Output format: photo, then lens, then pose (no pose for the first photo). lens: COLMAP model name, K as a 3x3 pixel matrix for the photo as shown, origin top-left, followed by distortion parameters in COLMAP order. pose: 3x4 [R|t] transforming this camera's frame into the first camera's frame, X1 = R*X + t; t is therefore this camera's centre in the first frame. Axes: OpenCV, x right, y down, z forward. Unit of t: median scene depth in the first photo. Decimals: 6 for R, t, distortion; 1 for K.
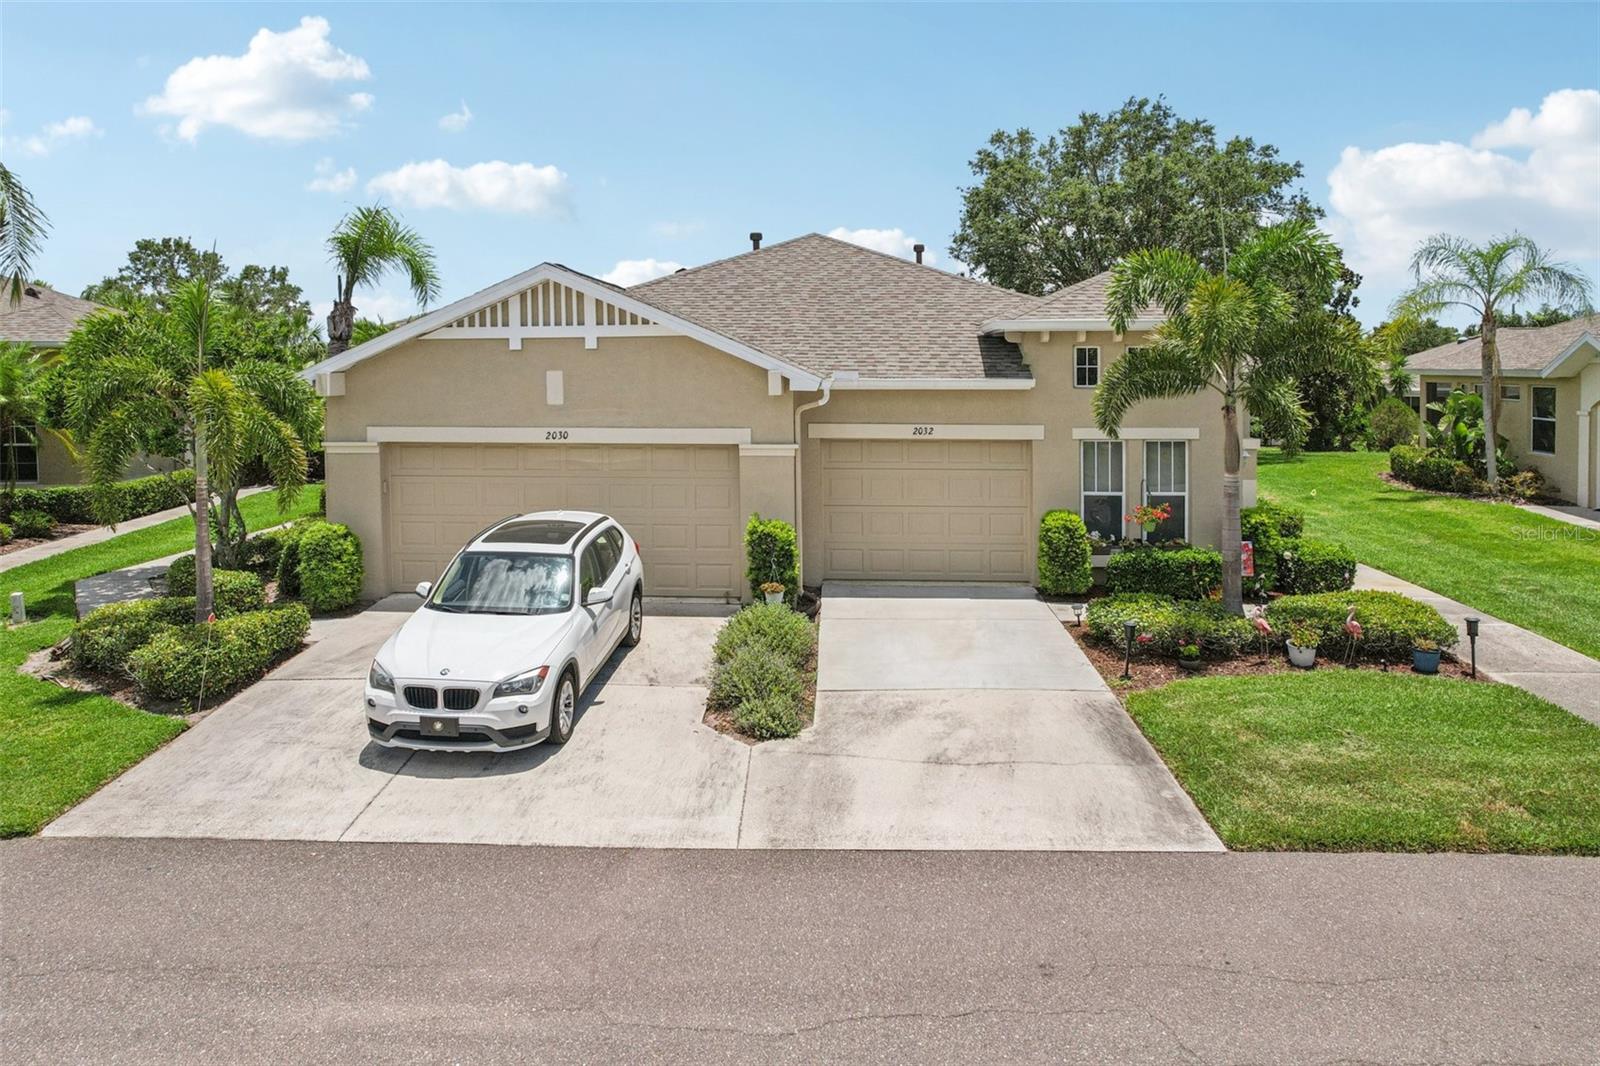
lens RADIAL K [[1019.2, 0, 787.2], [0, 1019.2, 529.6], [0, 0, 1]] dist [-0.052695, 0.035270]
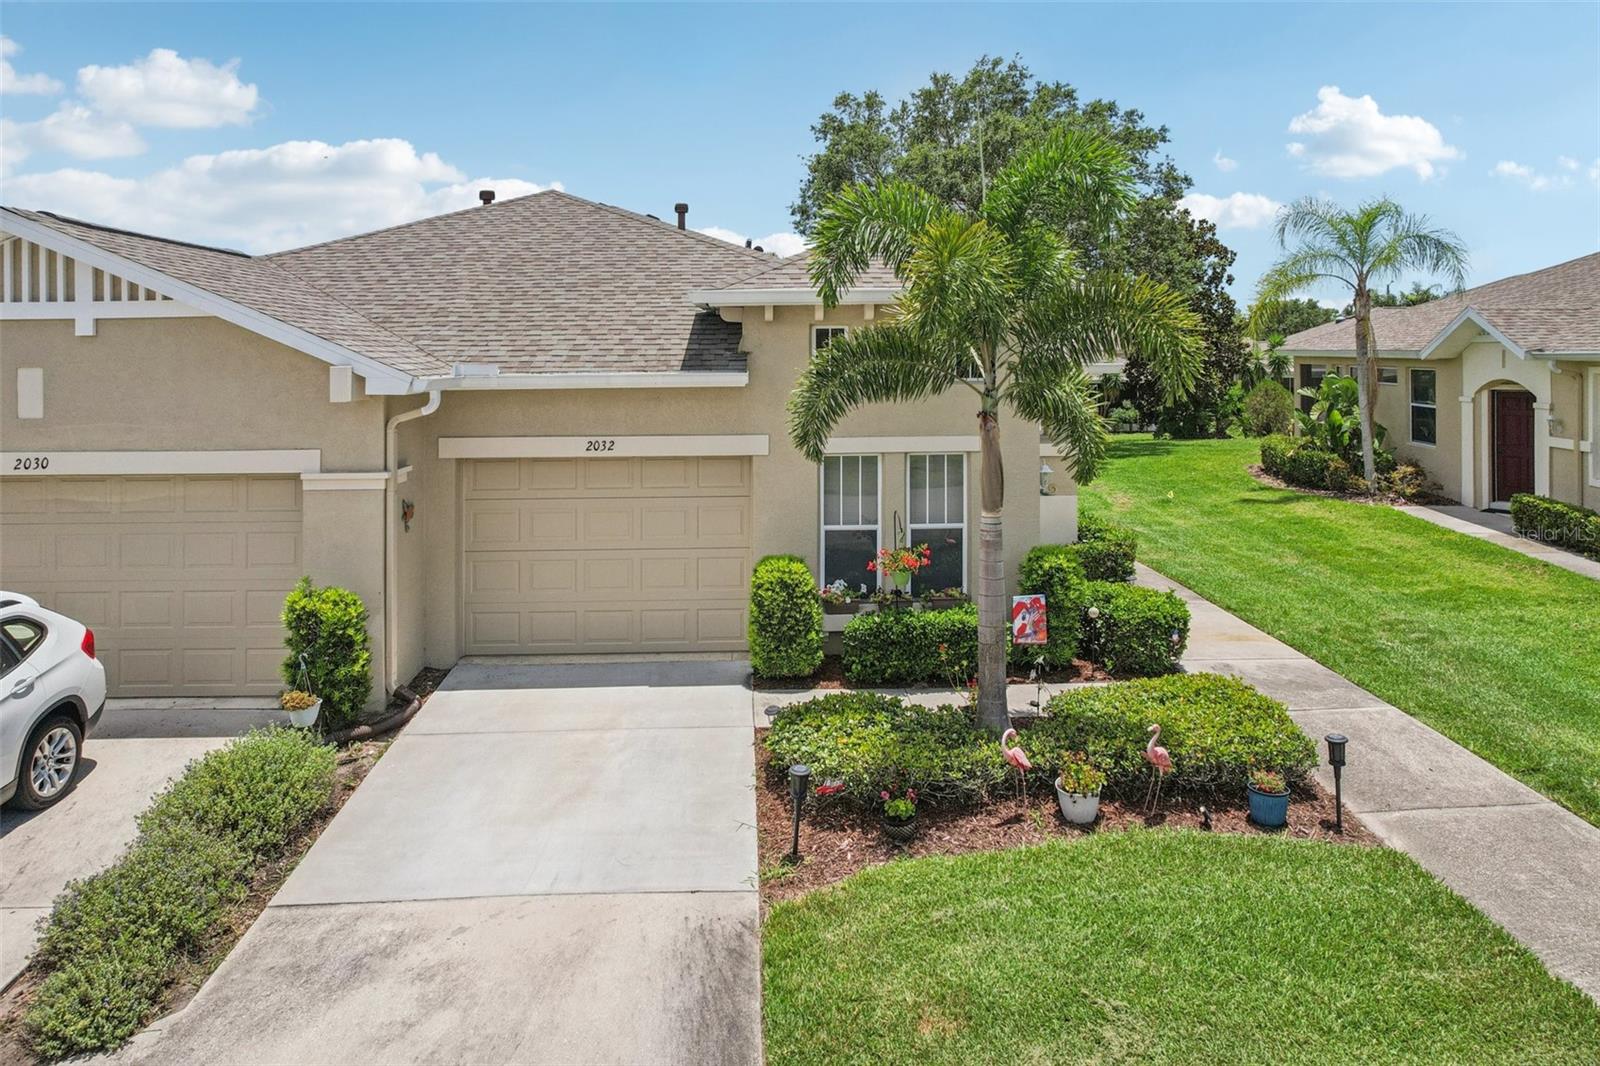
lens RADIAL K [[979.9, 0, 791.8], [0, 979.9, 505.0], [0, 0, 1]] dist [-0.021313, -0.000953]
pose [[0.997137, -0.018630, 0.073288, 0.217564], [0.018851, 0.999820, -0.002331, -0.050888], [-0.073231, 0.003706, 0.997308, 0.298878]]
